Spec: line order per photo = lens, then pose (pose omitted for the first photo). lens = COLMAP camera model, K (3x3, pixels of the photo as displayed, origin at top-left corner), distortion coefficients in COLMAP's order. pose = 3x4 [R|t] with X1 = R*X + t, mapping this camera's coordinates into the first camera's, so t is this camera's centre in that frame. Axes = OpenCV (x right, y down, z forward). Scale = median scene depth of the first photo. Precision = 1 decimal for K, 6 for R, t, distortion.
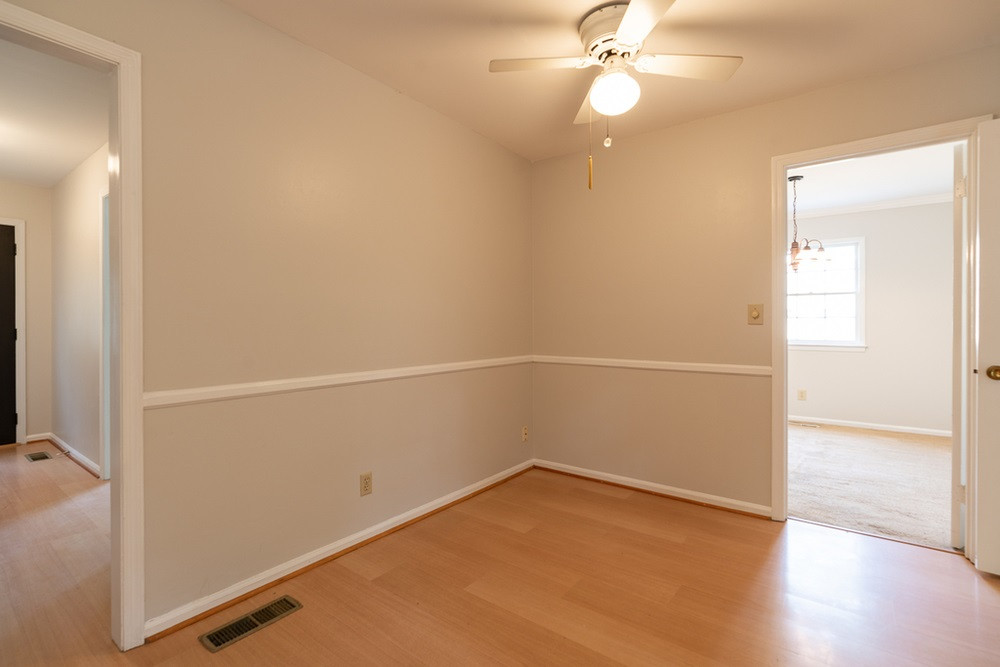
lens RADIAL K [[456.5, 0, 485.6], [0, 456.5, 324.0], [0, 0, 1]] dist [-0.012060, 0.002349]
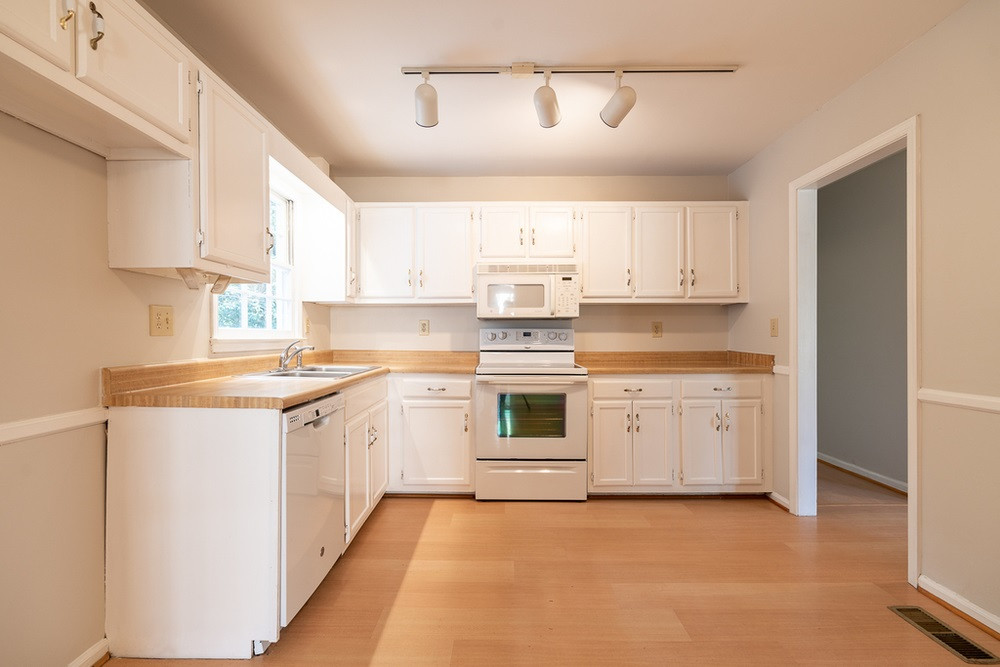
lens RADIAL K [[456.5, 0, 499.2], [0, 456.5, 339.4], [0, 0, 1]] dist [-0.012060, 0.002349]
pose [[-0.785165, 0.010395, -0.619200, 0.761416], [0.011541, 0.999931, 0.002152, 0.002705], [0.619179, -0.005457, -0.785231, 1.055137]]
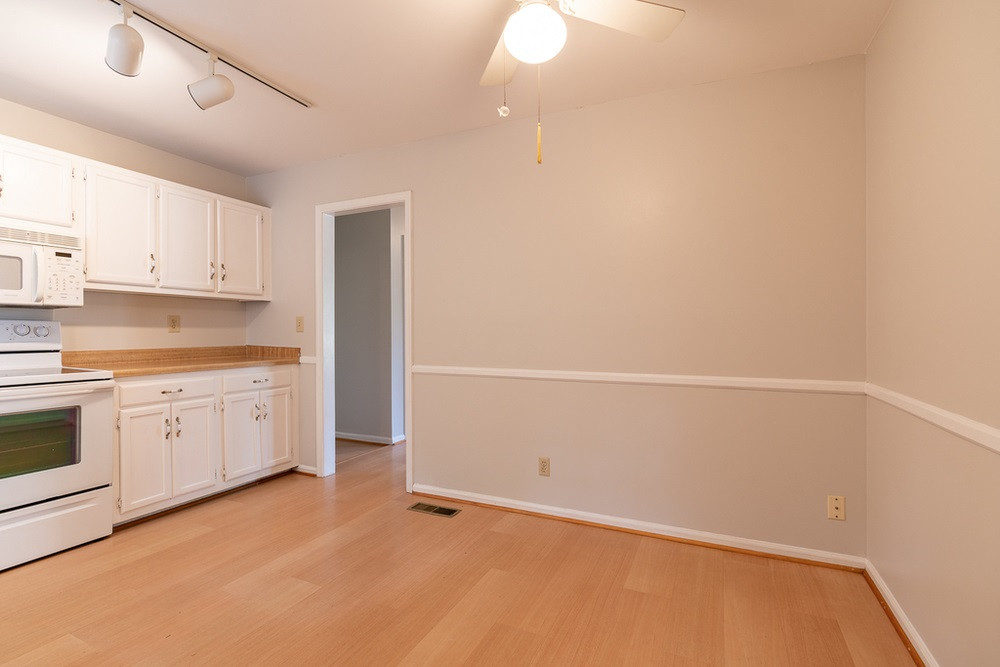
lens RADIAL K [[456.5, 0, 504.4], [0, 456.5, 334.1], [0, 0, 1]] dist [-0.012060, 0.002349]
pose [[0.235456, 0.012181, -0.971809, 1.036388], [0.004796, 0.999895, 0.013695, -0.005689], [0.971873, -0.007885, 0.235373, 0.772450]]
